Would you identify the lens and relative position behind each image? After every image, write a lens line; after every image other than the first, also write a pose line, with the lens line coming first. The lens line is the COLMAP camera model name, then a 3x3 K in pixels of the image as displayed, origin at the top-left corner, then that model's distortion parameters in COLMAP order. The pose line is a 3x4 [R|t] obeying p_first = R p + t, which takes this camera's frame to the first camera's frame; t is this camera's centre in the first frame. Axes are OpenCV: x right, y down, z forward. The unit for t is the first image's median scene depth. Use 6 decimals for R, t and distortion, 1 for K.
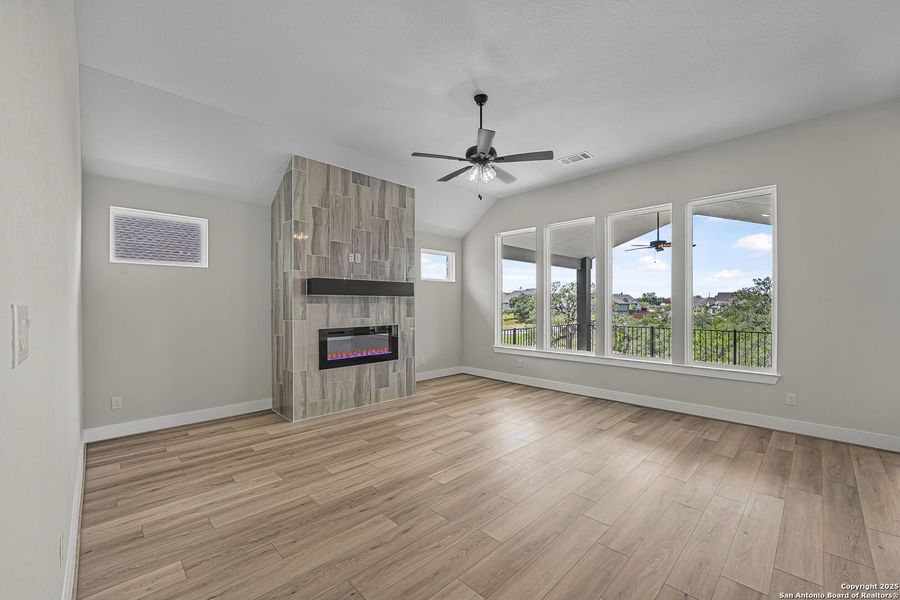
lens RADIAL K [[367.3, 0, 444.3], [0, 367.3, 302.0], [0, 0, 1]] dist [-0.012733, 0.001340]
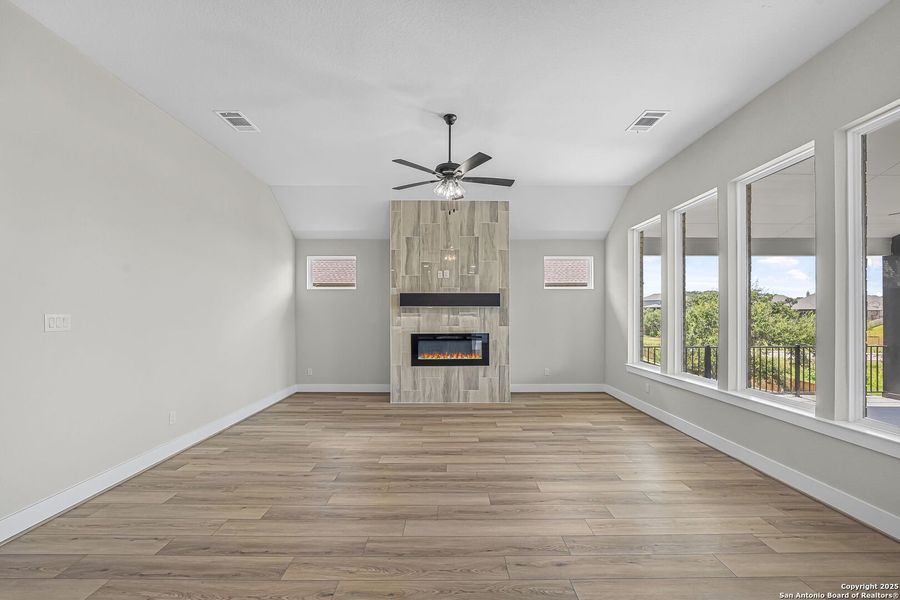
lens RADIAL K [[367.3, 0, 448.3], [0, 367.3, 309.7], [0, 0, 1]] dist [-0.012733, 0.001340]
pose [[0.717336, -0.008770, -0.696672, 0.576134], [0.004165, 0.999957, -0.008300, 0.002893], [0.696715, 0.003052, 0.717341, 0.169753]]
